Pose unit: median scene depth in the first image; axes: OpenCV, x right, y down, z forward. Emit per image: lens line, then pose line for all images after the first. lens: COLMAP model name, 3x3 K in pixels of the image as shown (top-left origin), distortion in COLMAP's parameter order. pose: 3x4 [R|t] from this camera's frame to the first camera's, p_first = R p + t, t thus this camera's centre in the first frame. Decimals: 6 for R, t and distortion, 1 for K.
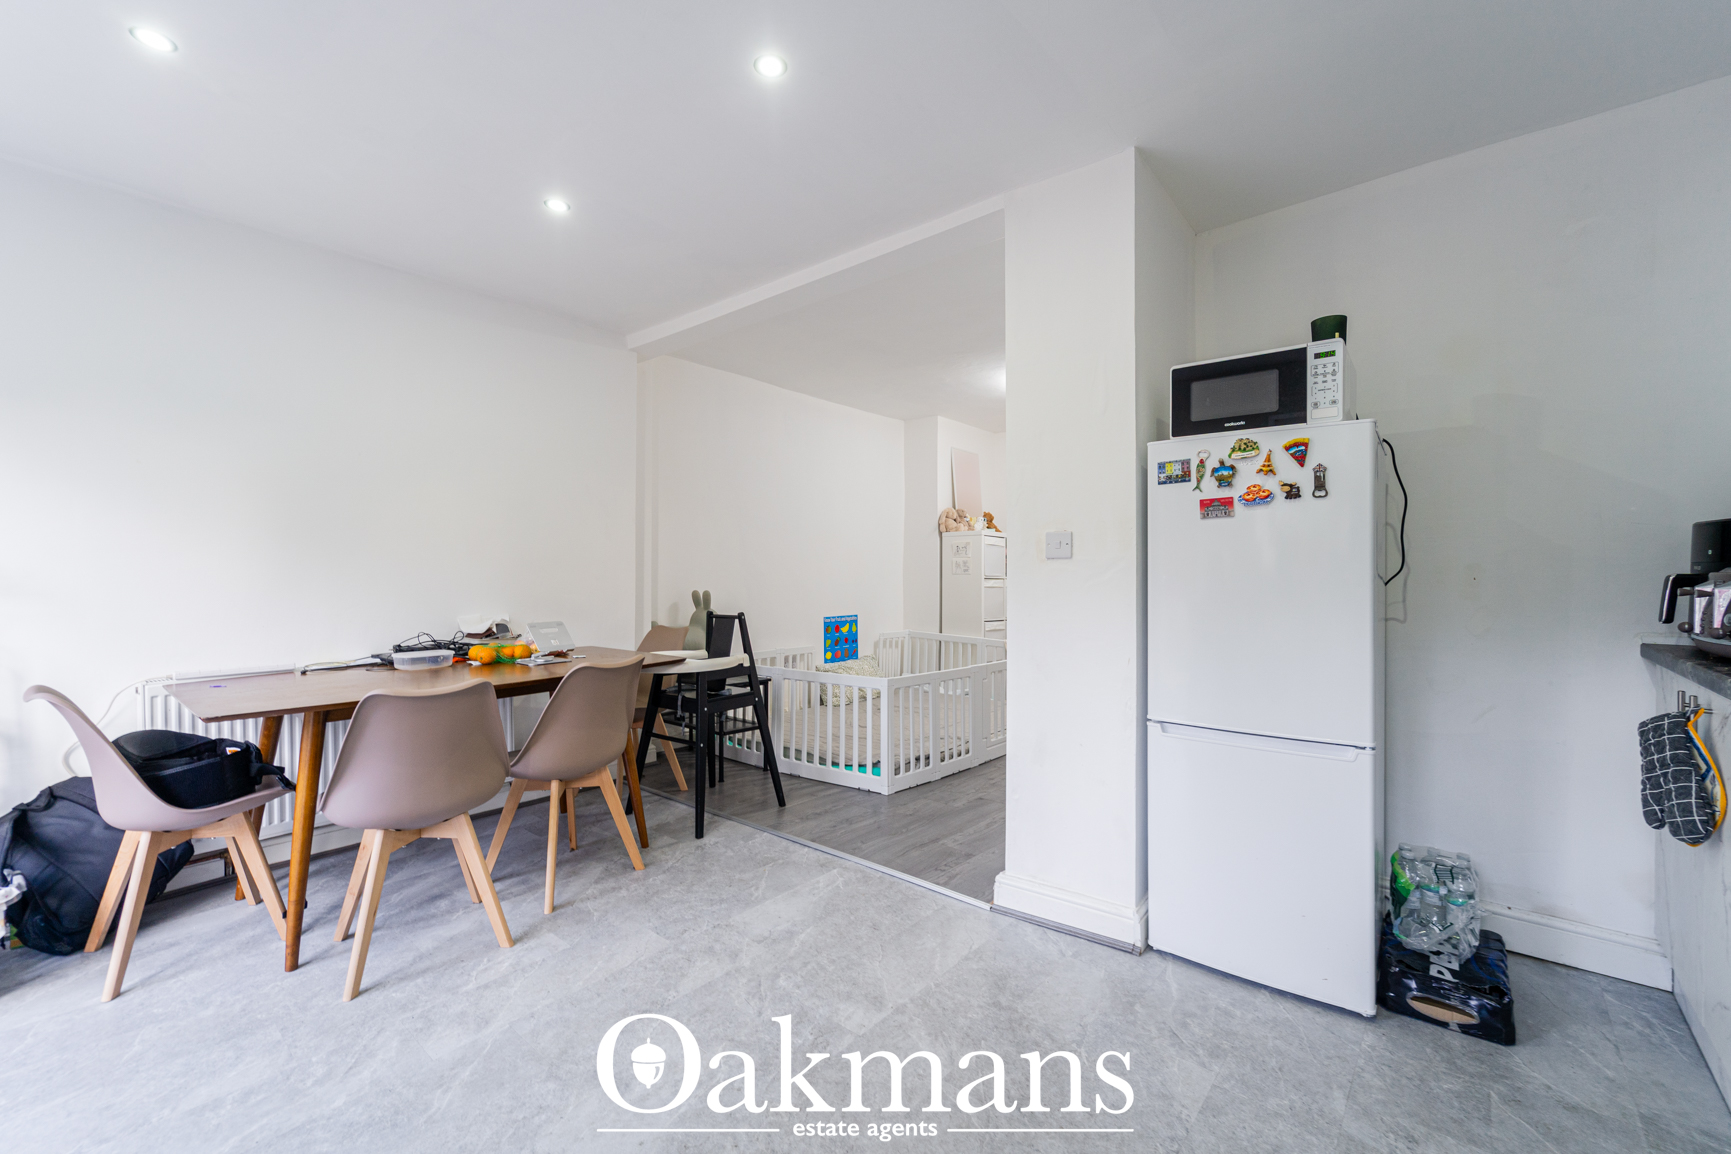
lens RADIAL K [[708.4, 0, 841.7], [0, 708.4, 567.2], [0, 0, 1]] dist [0.004389, -0.003608]
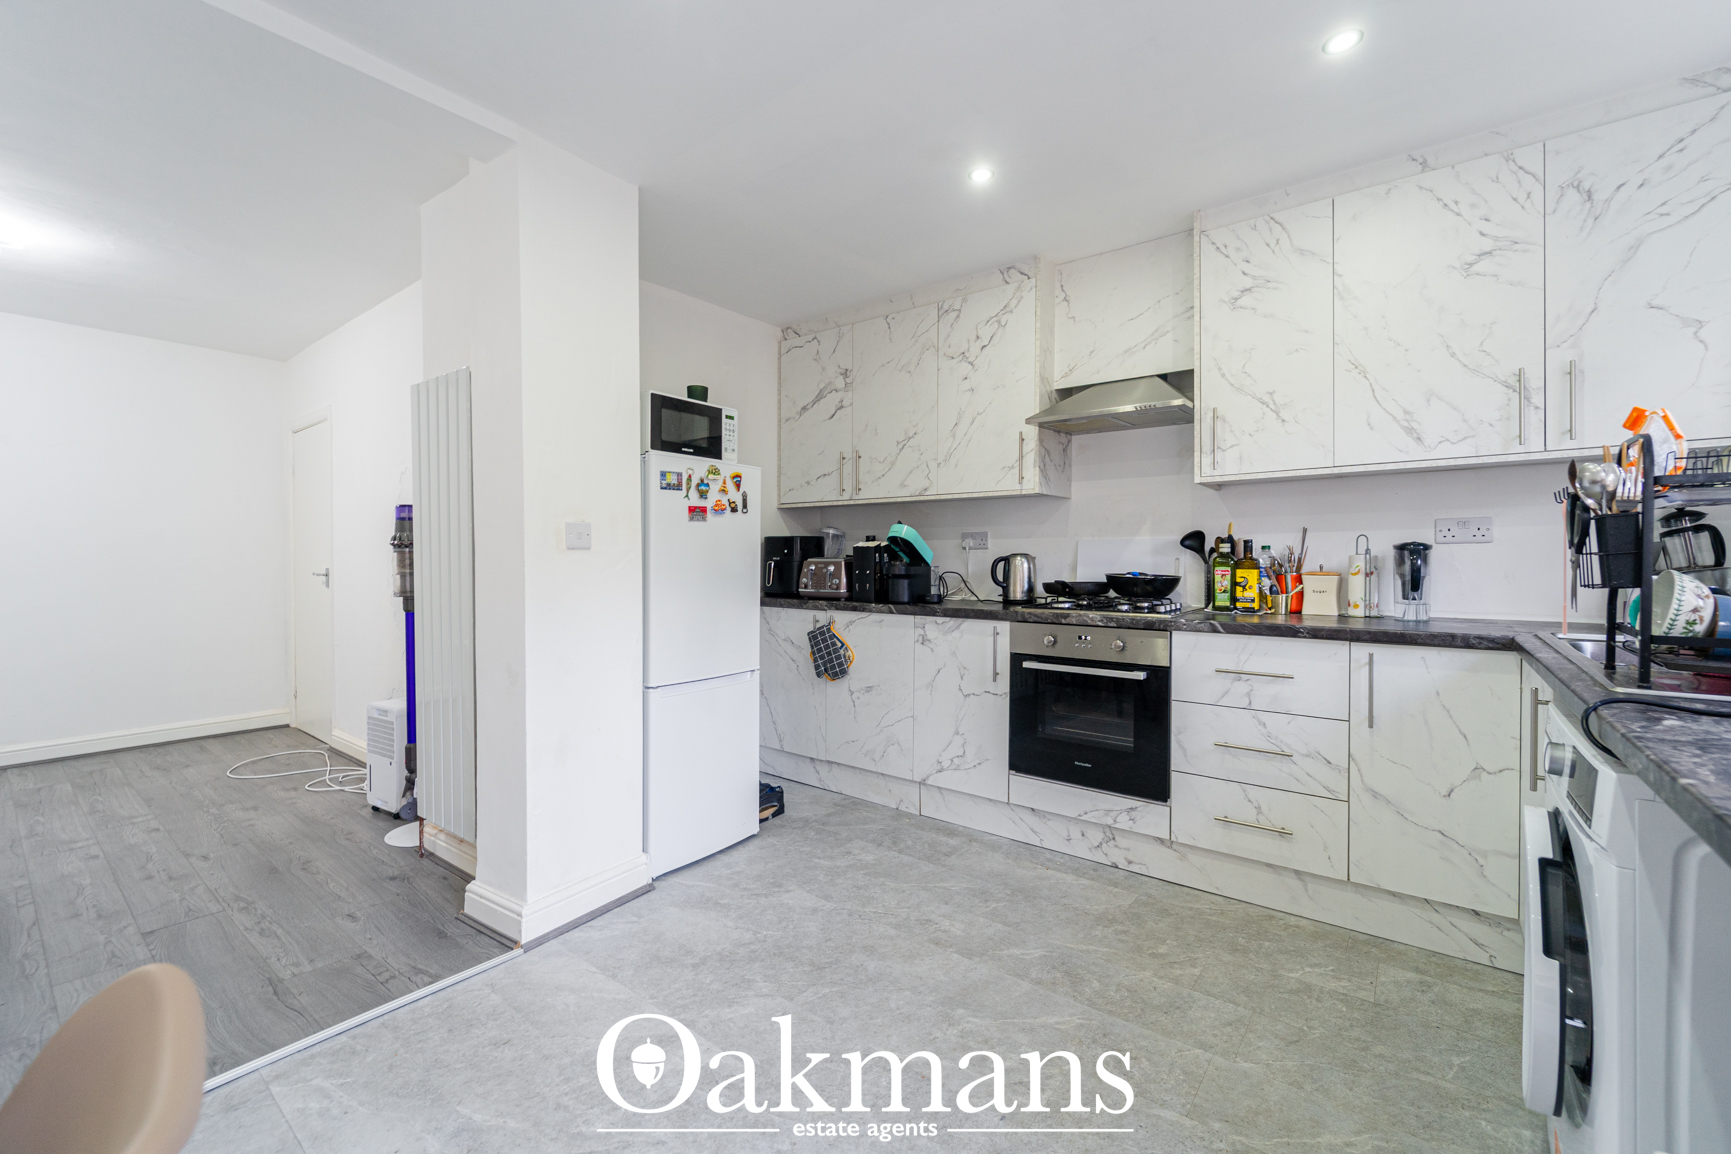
lens RADIAL K [[706.4, 0, 875.5], [0, 706.4, 567.2], [0, 0, 1]] dist [0.000041, -0.003387]
pose [[-0.061437, -0.013583, 0.998019, -0.812421], [-0.006210, 0.999893, 0.013226, -0.002963], [-0.998092, -0.005385, -0.061514, 0.755177]]
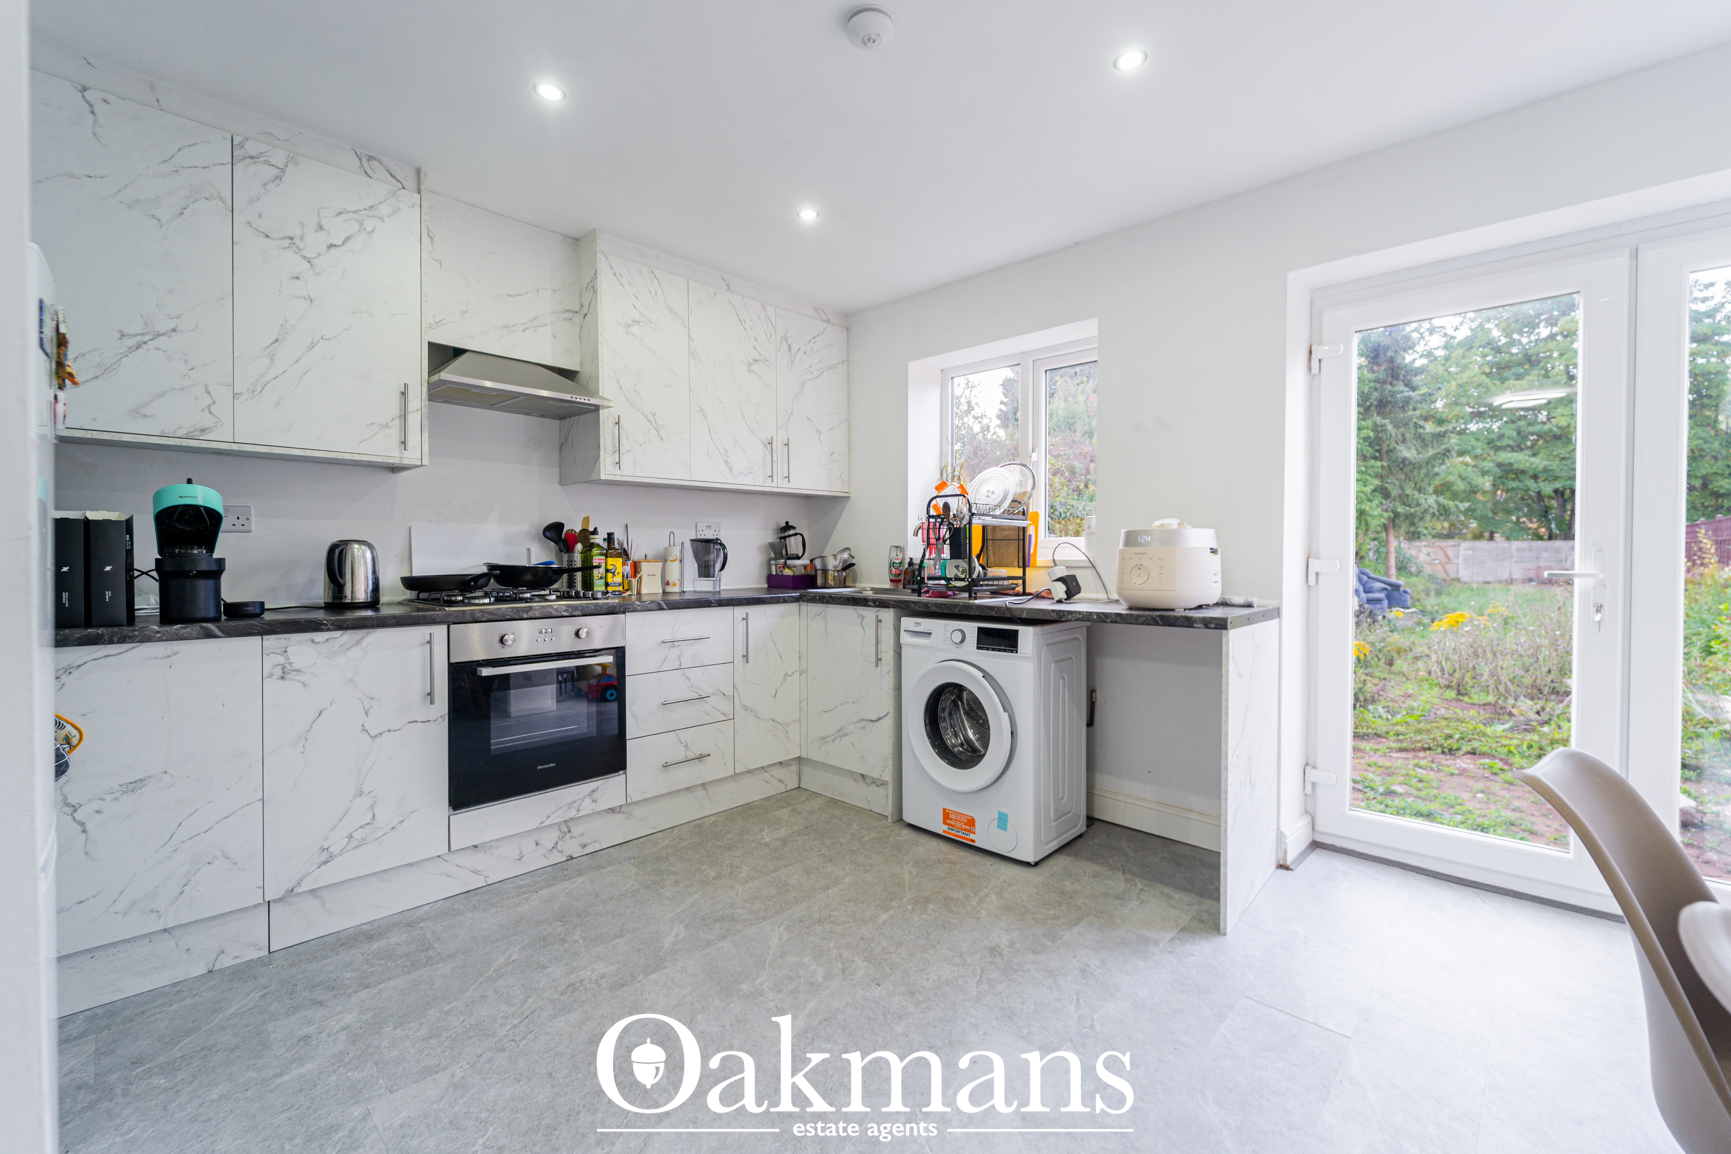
lens RADIAL K [[708.4, 0, 841.7], [0, 708.4, 567.2], [0, 0, 1]] dist [0.004389, -0.003608]
pose [[-0.998297, 0.000708, 0.058337, -0.098194], [0.001177, 0.999967, 0.008016, 0.023218], [-0.058330, 0.008071, -0.998265, 1.507519]]
